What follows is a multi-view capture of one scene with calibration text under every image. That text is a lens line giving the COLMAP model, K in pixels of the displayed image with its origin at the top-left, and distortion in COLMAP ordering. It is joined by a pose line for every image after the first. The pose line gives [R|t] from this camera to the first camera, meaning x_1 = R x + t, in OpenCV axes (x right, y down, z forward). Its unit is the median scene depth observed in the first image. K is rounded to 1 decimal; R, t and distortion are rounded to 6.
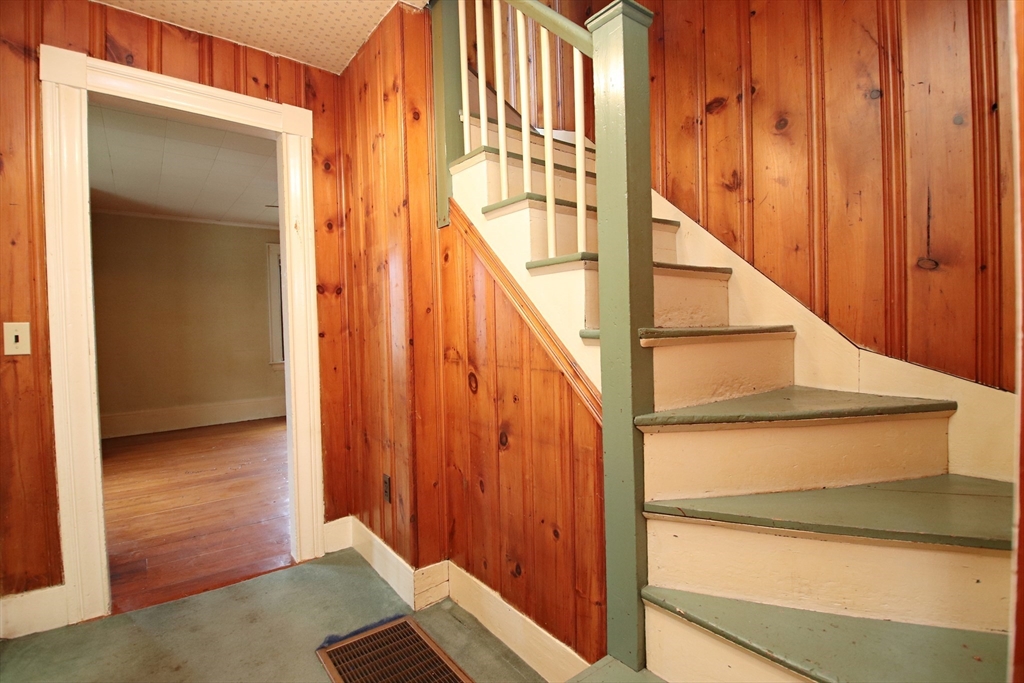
lens RADIAL K [[493.4, 0, 510.4], [0, 493.4, 336.2], [0, 0, 1]] dist [0.020795, -0.025156]
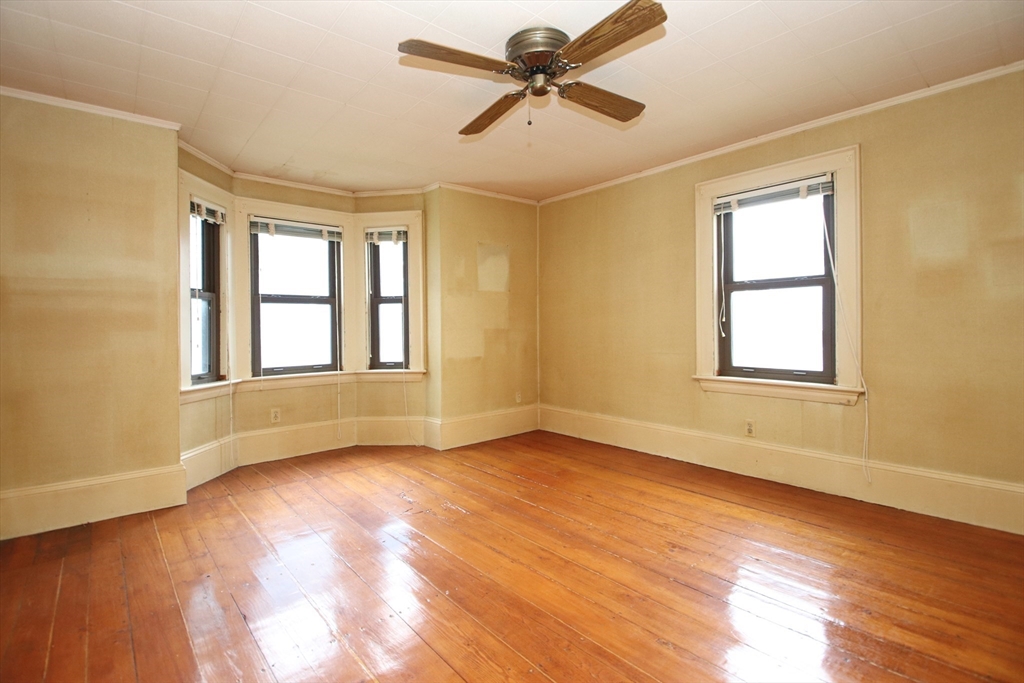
lens RADIAL K [[493.4, 0, 510.4], [0, 493.4, 336.2], [0, 0, 1]] dist [0.020795, -0.025156]
pose [[0.032092, 0.039421, -0.998707, 0.223313], [-0.008934, 0.999193, 0.039153, -0.030759], [0.999445, 0.007666, 0.032418, 1.434684]]
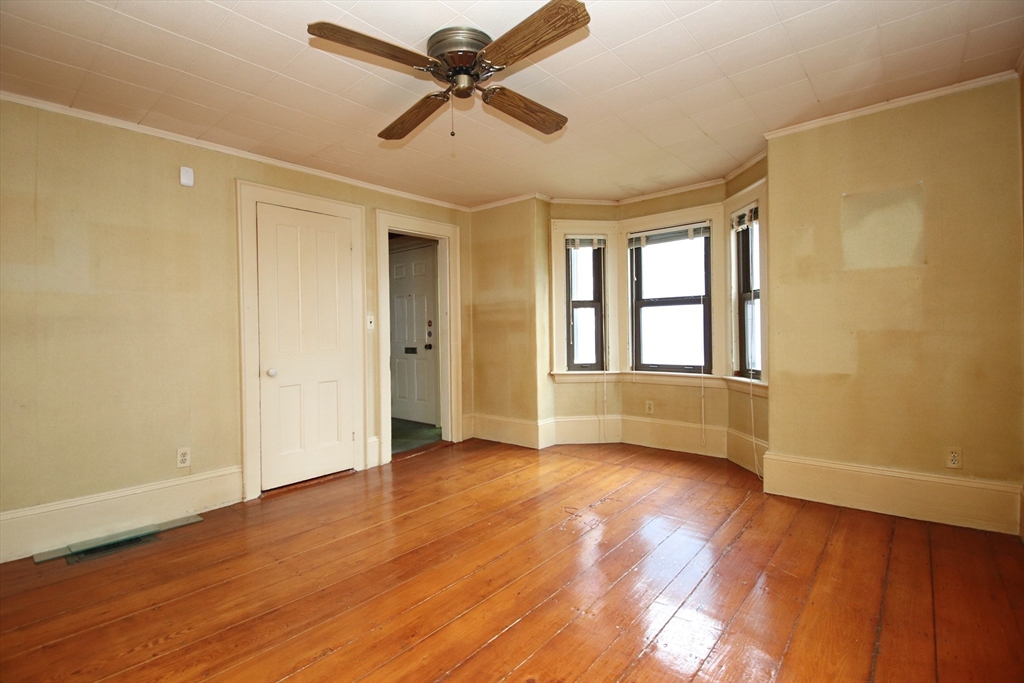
lens RADIAL K [[468.4, 0, 477.1], [0, 468.4, 338.4], [0, 0, 1]] dist [0.018318, -0.020088]
pose [[-0.989051, 0.041011, -0.141762, -0.412053], [0.035809, 0.998595, 0.039059, -0.039830], [0.143164, 0.033555, -0.989130, 2.160179]]
